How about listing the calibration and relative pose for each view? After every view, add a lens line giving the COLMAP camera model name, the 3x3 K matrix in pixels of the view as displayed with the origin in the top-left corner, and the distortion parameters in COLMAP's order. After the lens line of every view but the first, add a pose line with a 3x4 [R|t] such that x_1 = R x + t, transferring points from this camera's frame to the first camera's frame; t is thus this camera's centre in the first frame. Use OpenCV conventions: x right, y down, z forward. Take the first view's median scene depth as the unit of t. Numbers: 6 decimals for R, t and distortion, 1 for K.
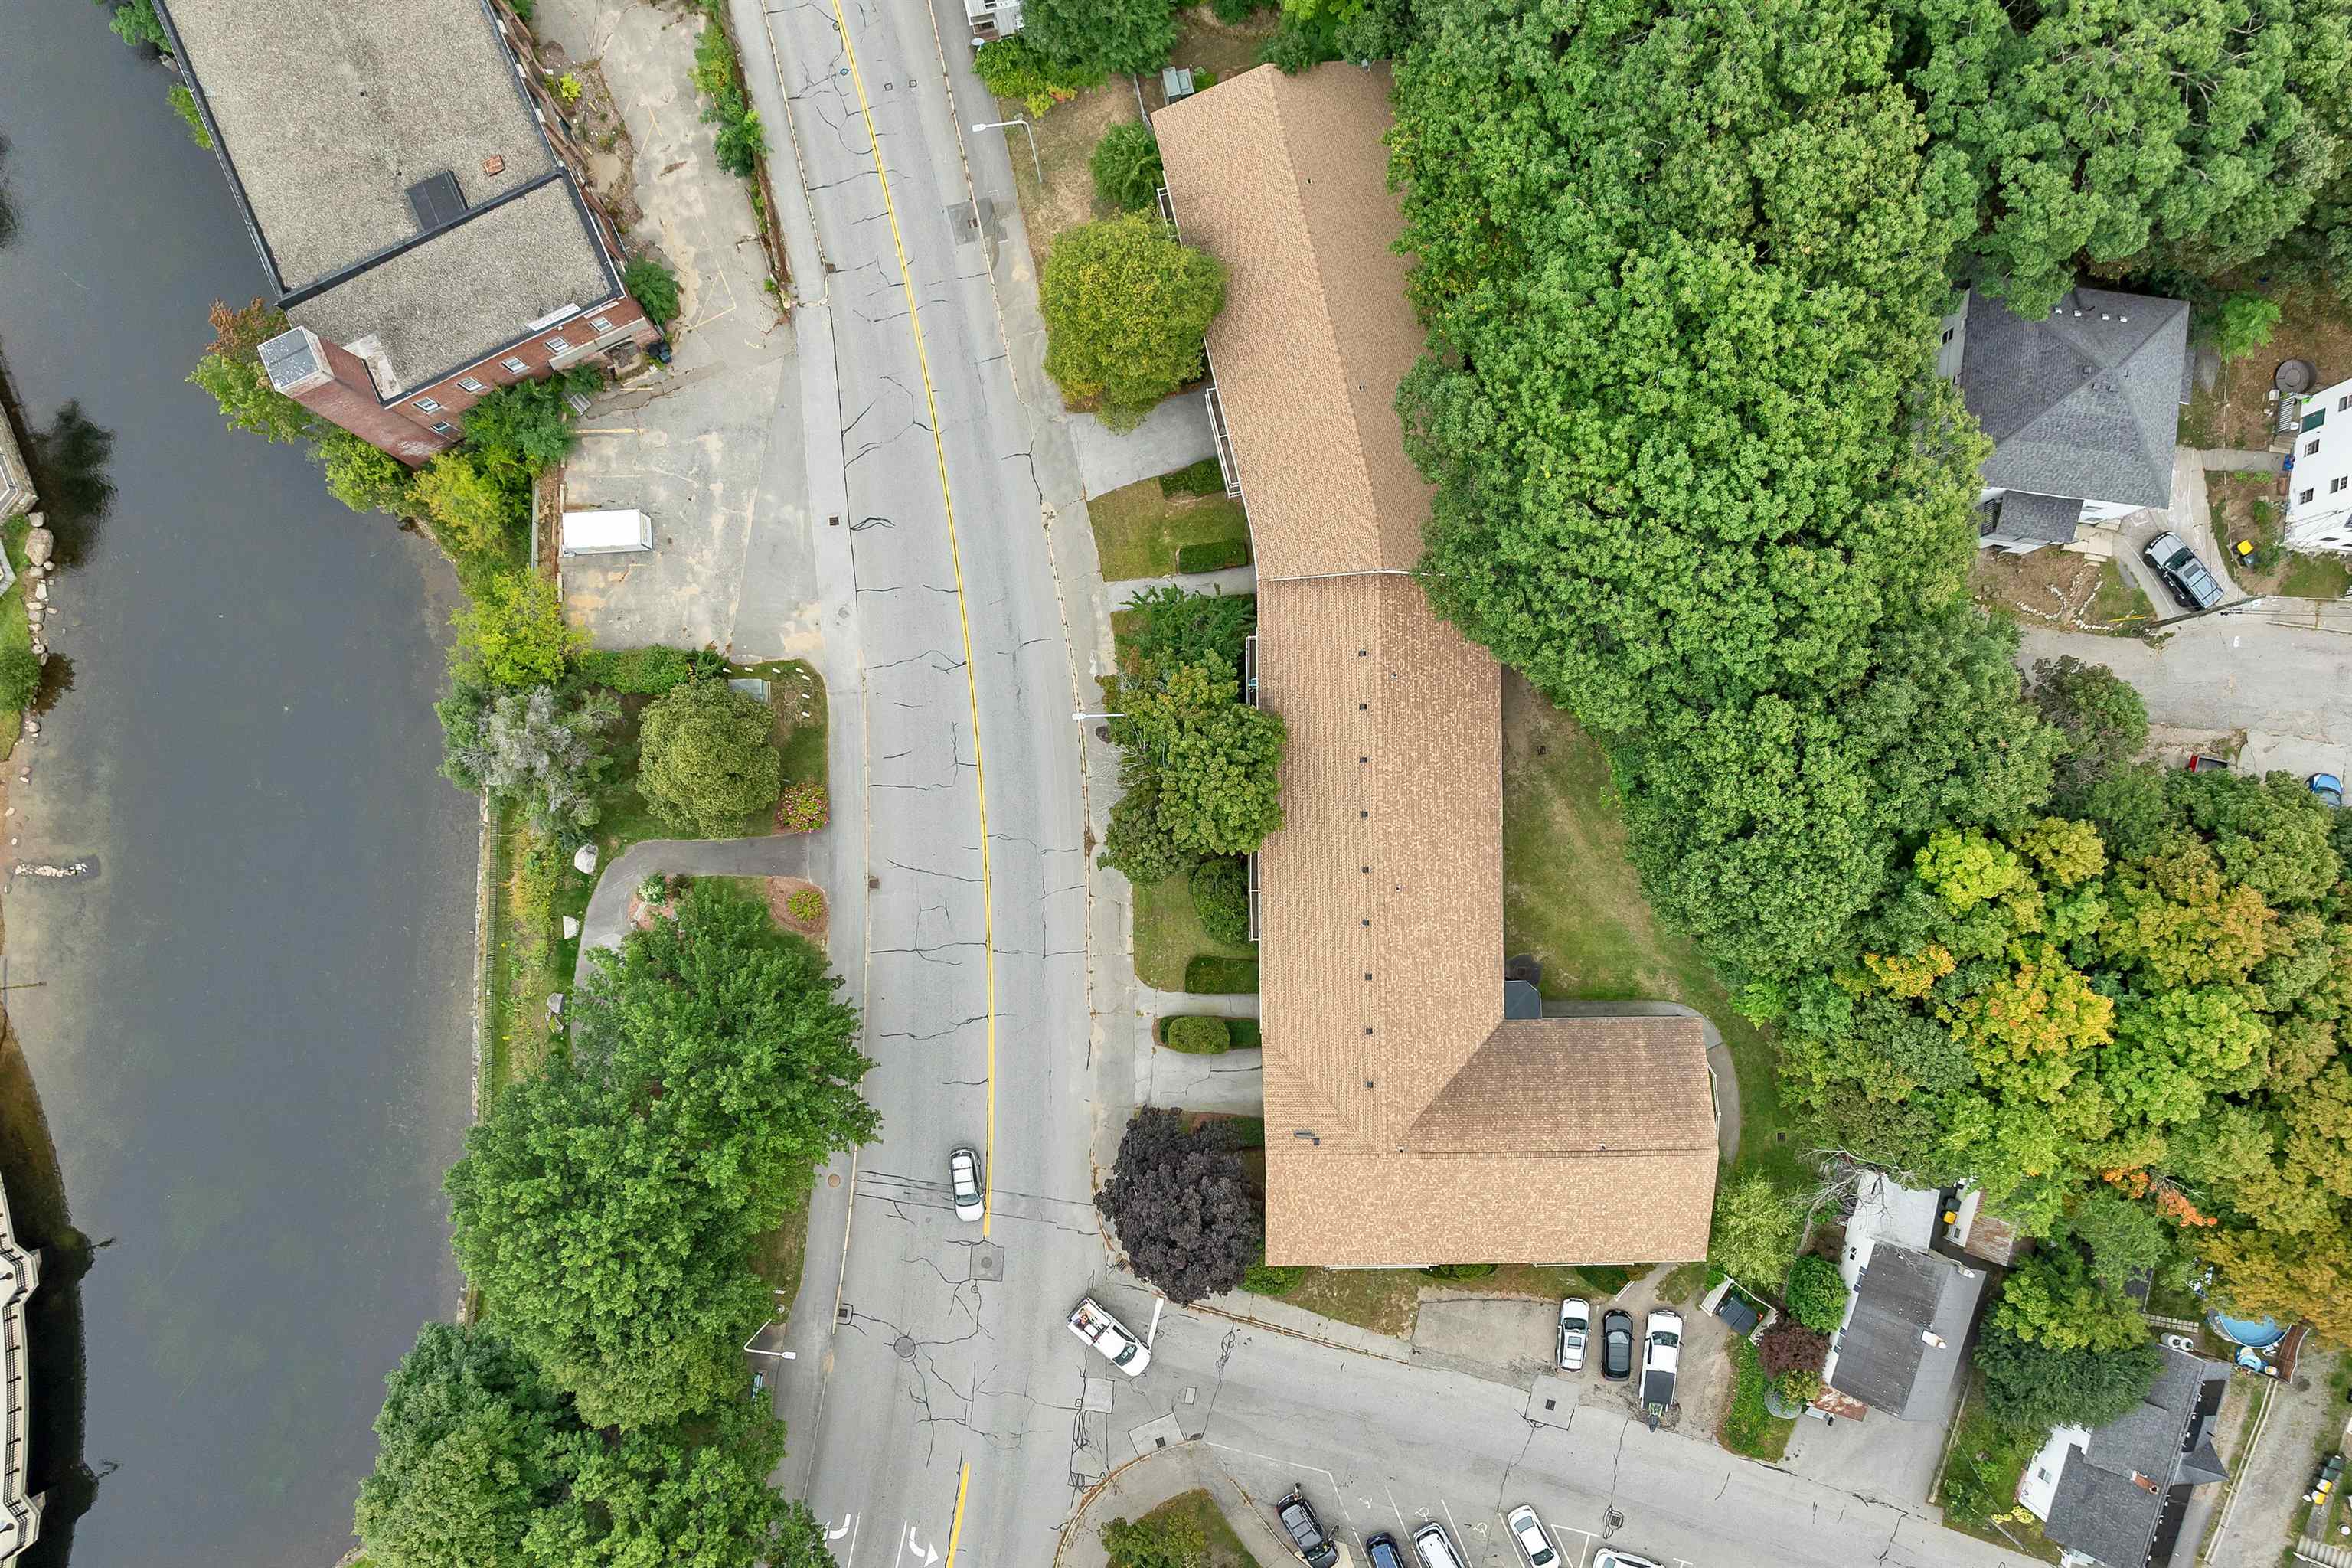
lens RADIAL K [[1648.7, 0, 1193.3], [0, 1648.7, 839.3], [0, 0, 1]] dist [-0.020941, -0.047870]
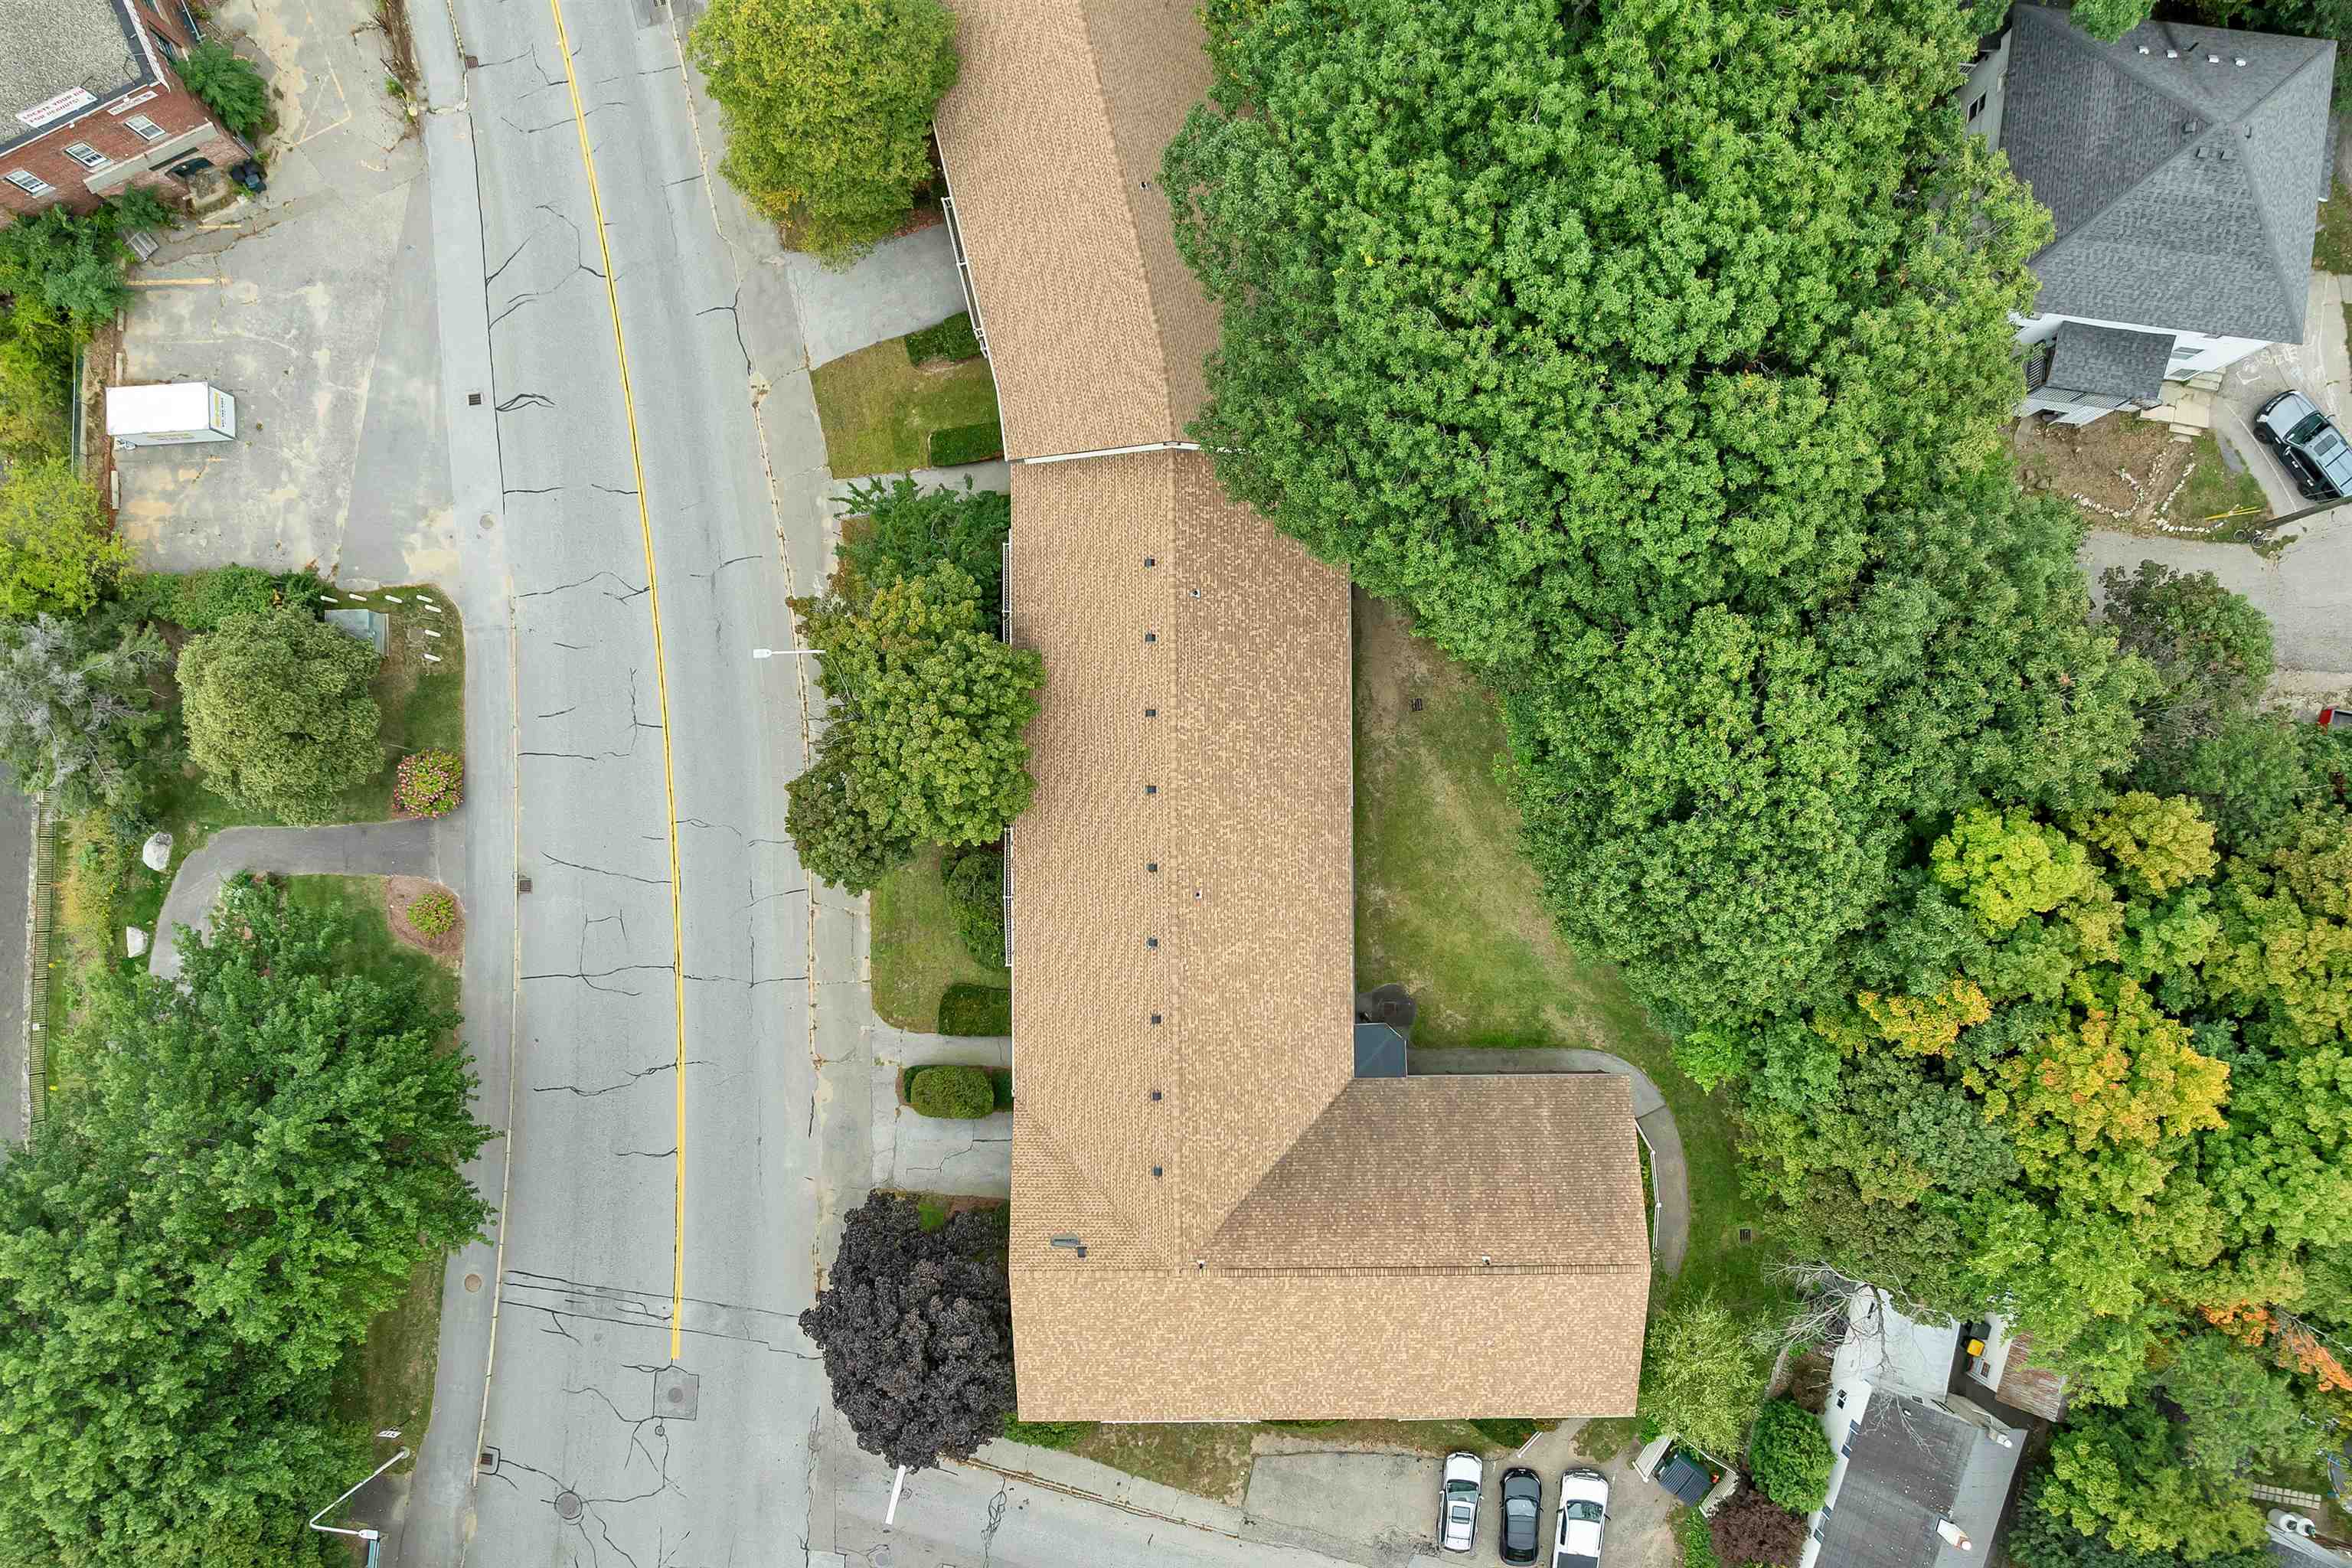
lens RADIAL K [[1688.4, 0, 1179.0], [0, 1688.4, 839.1], [0, 0, 1]] dist [-0.040161, -0.000792]
pose [[0.999997, 0.001932, -0.001447, 0.128309], [-0.001932, 0.999998, 0.000237, 0.006565], [0.001447, -0.000234, 0.999999, 0.303260]]
